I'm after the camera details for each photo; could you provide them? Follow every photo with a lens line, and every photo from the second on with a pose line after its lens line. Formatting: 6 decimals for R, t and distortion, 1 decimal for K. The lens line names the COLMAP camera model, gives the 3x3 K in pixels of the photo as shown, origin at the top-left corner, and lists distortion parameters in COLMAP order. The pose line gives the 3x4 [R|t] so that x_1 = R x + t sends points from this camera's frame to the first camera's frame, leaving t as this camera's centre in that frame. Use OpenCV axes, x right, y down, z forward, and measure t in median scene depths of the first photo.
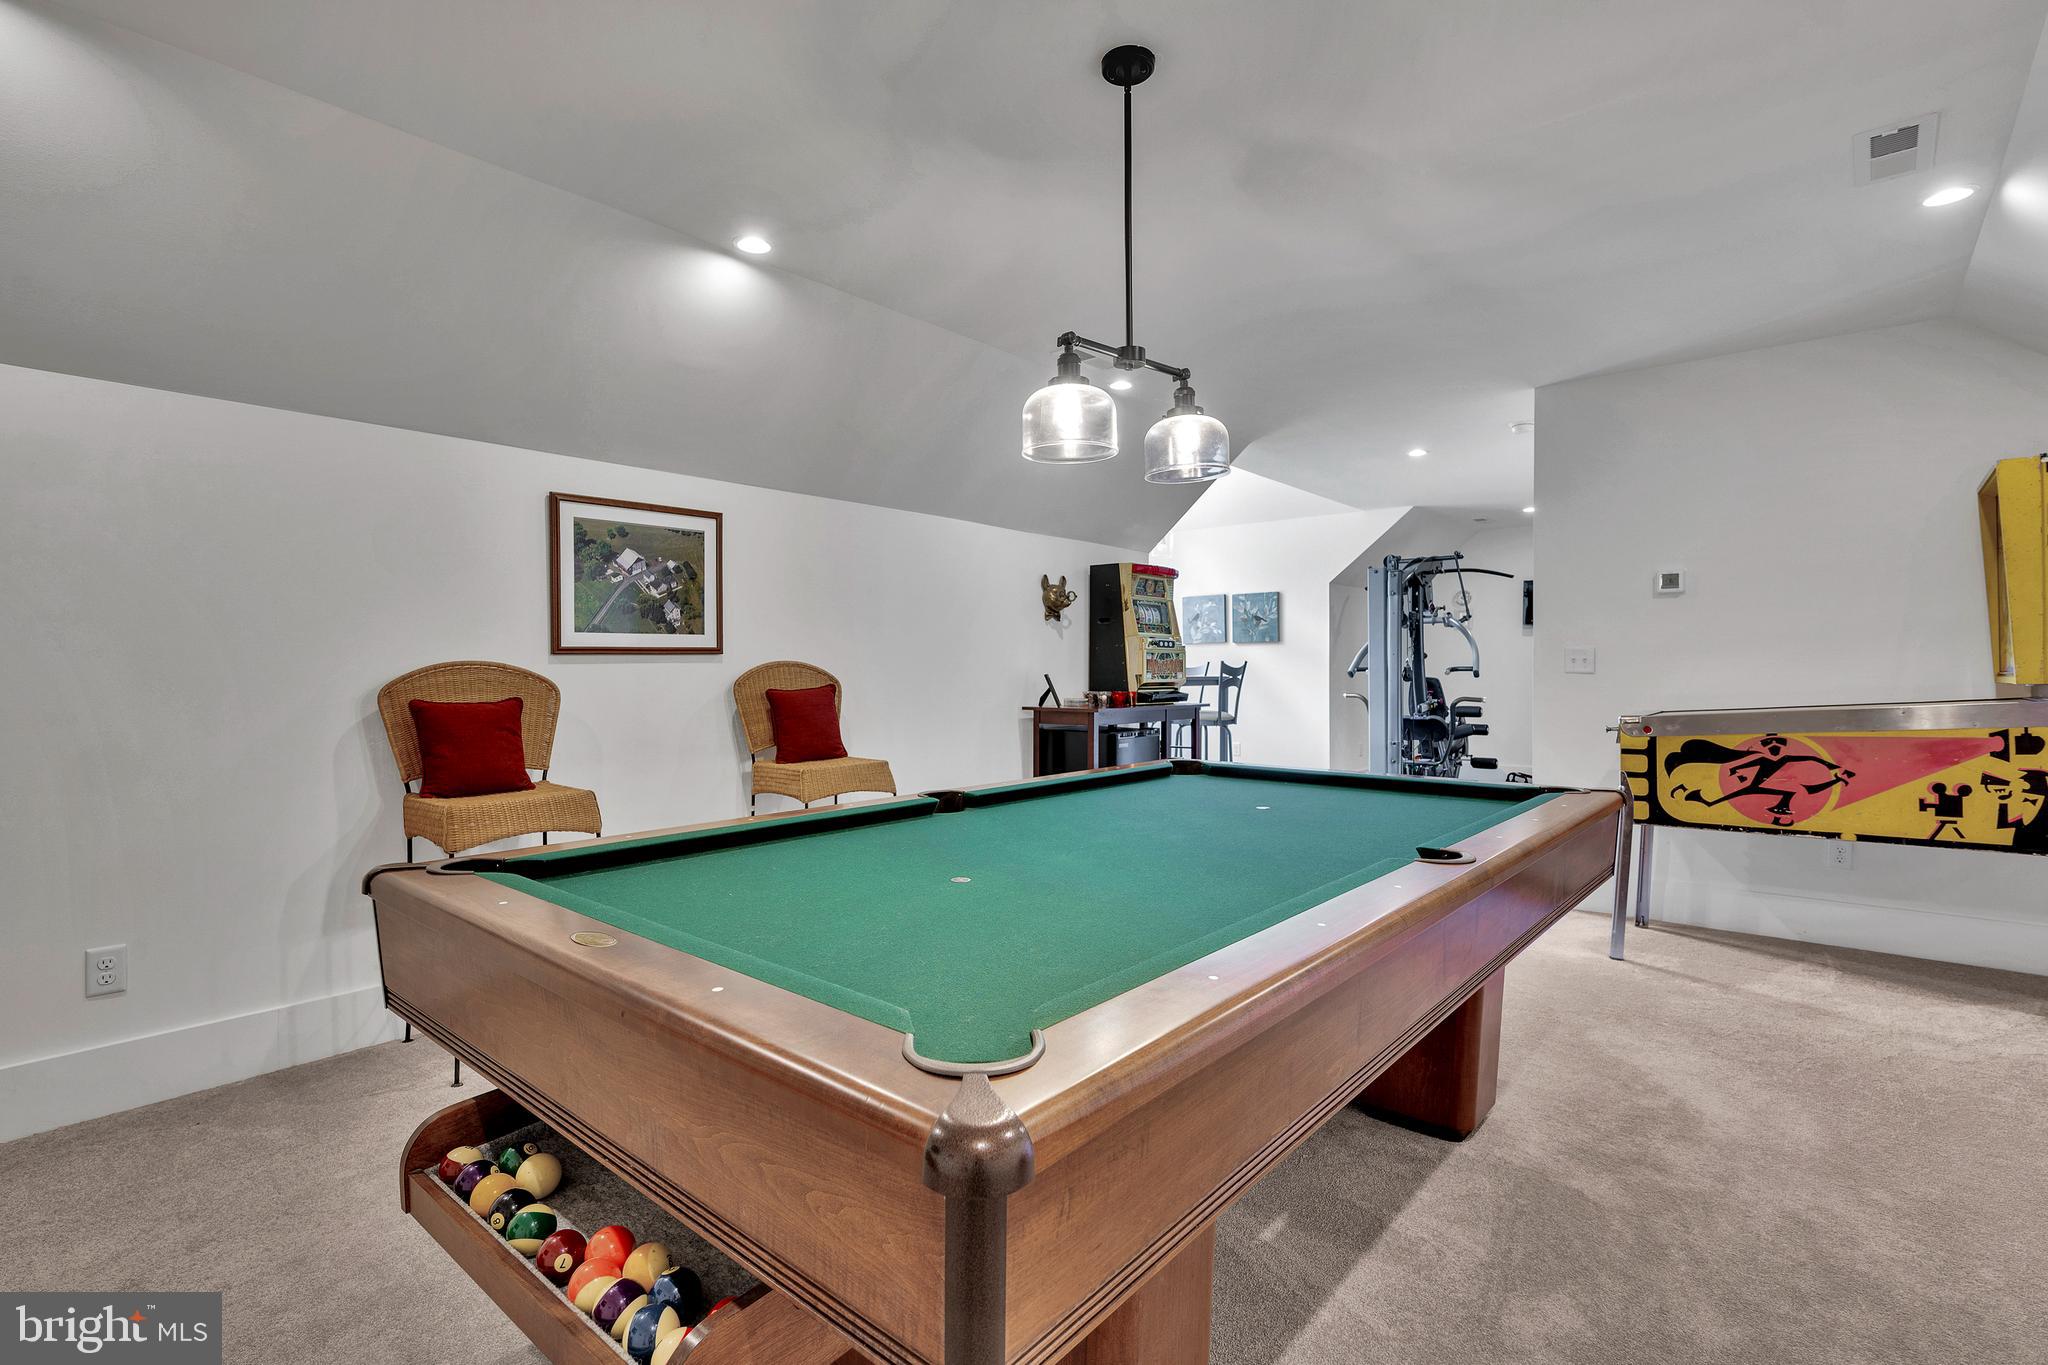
lens RADIAL K [[952.9, 0, 1024.2], [0, 952.9, 665.2], [0, 0, 1]] dist [-0.000473, 0.000010]
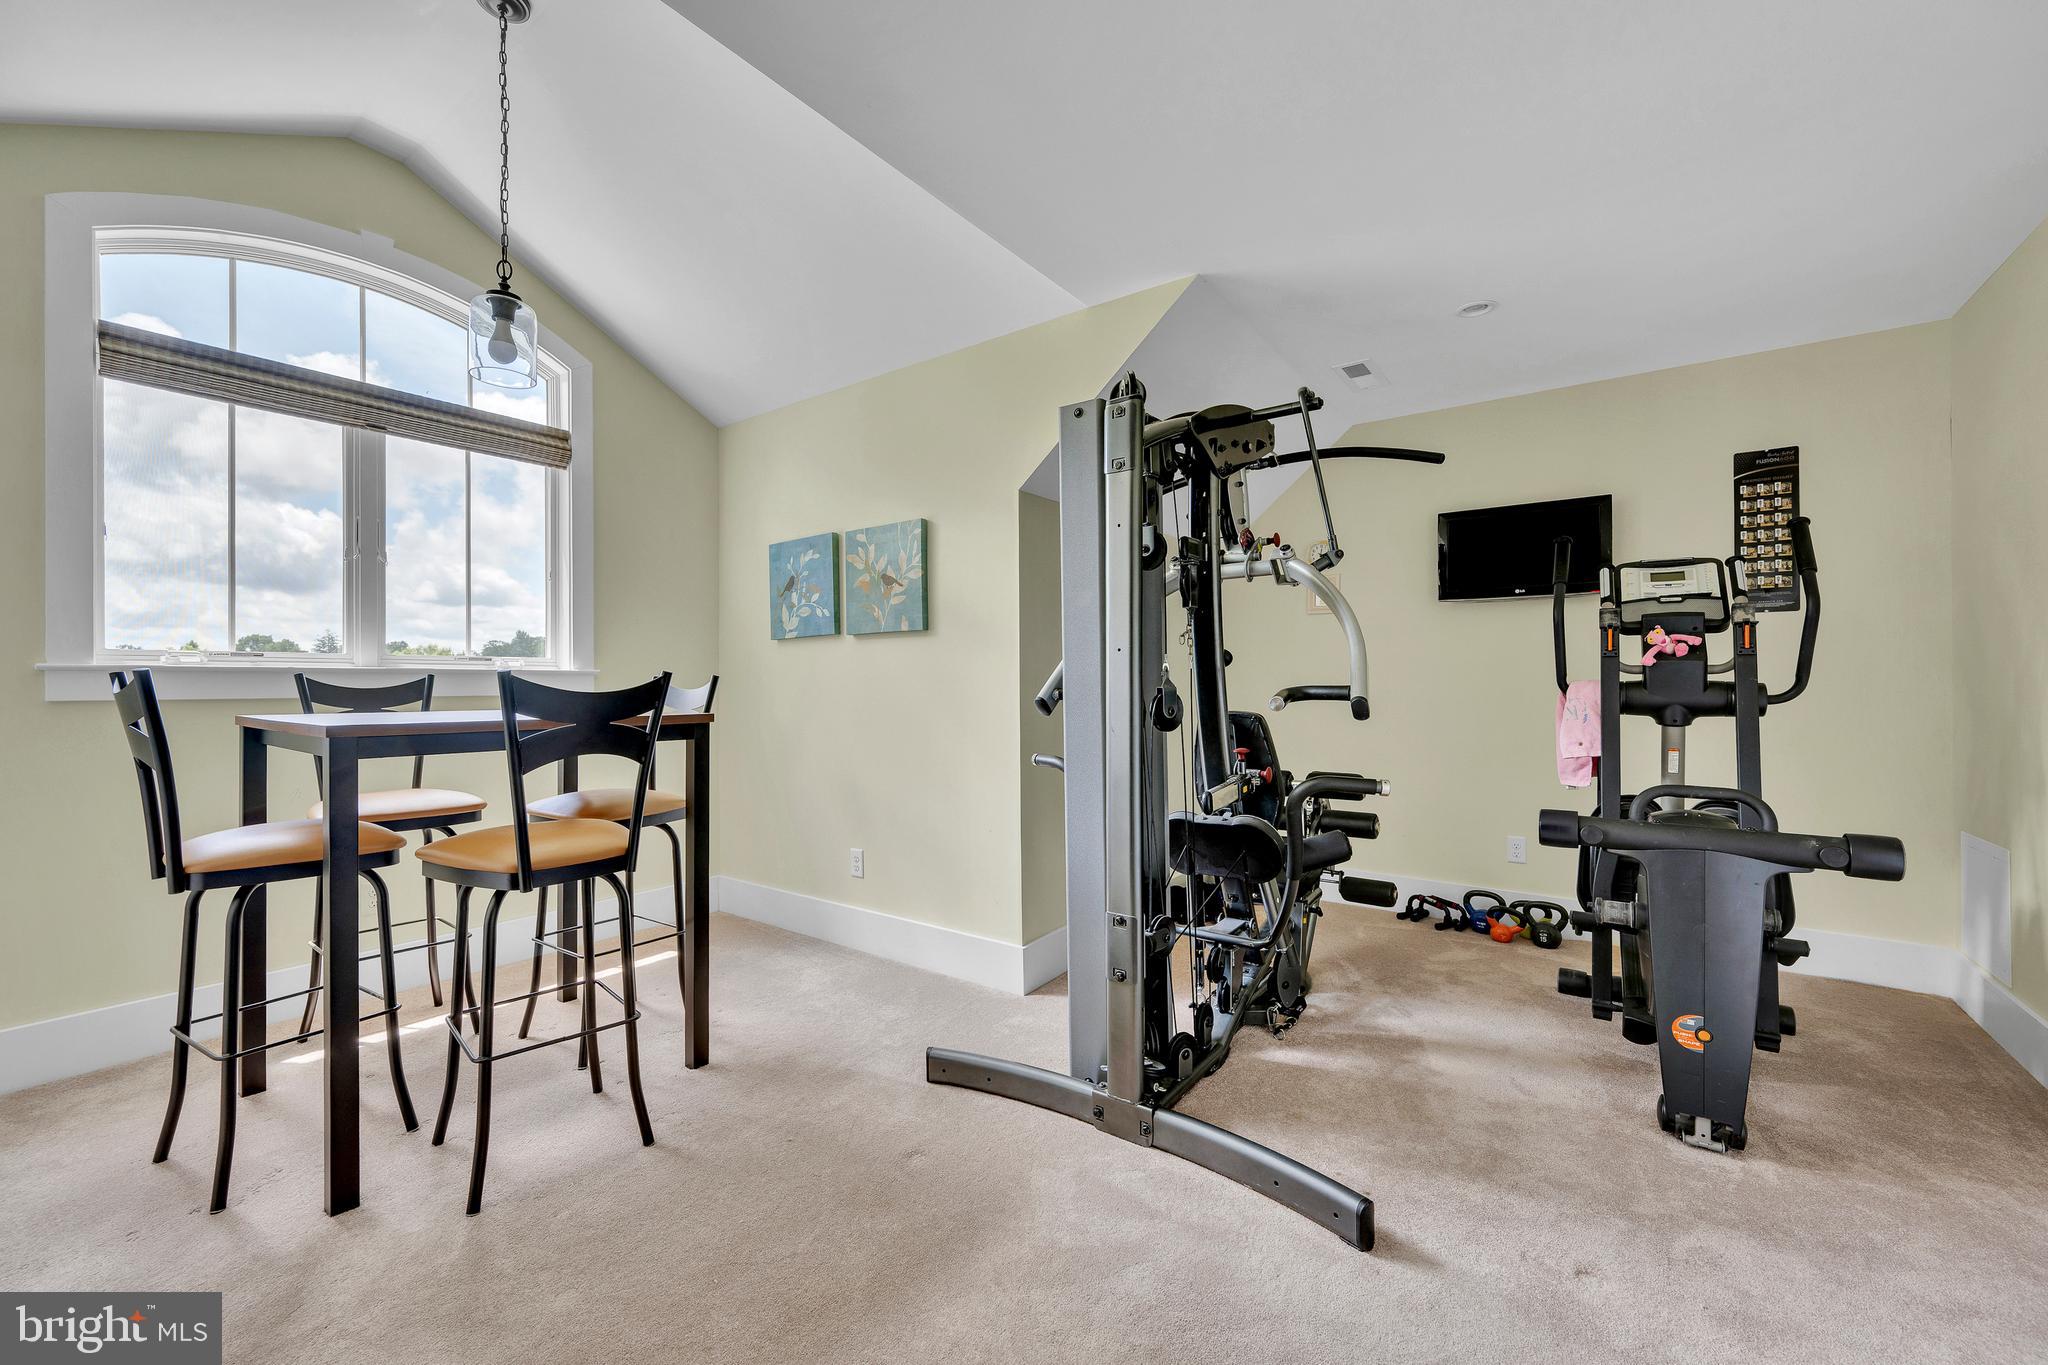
lens RADIAL K [[818.6, 0, 1024.0], [0, 818.6, 682.5], [0, 0, 1]] dist [0.000552, 0.000166]
pose [[0.997129, -0.001773, 0.075703, 0.309355], [0.001728, 0.999998, 0.000659, -0.000424], [-0.075704, -0.000526, 0.997130, 0.666342]]
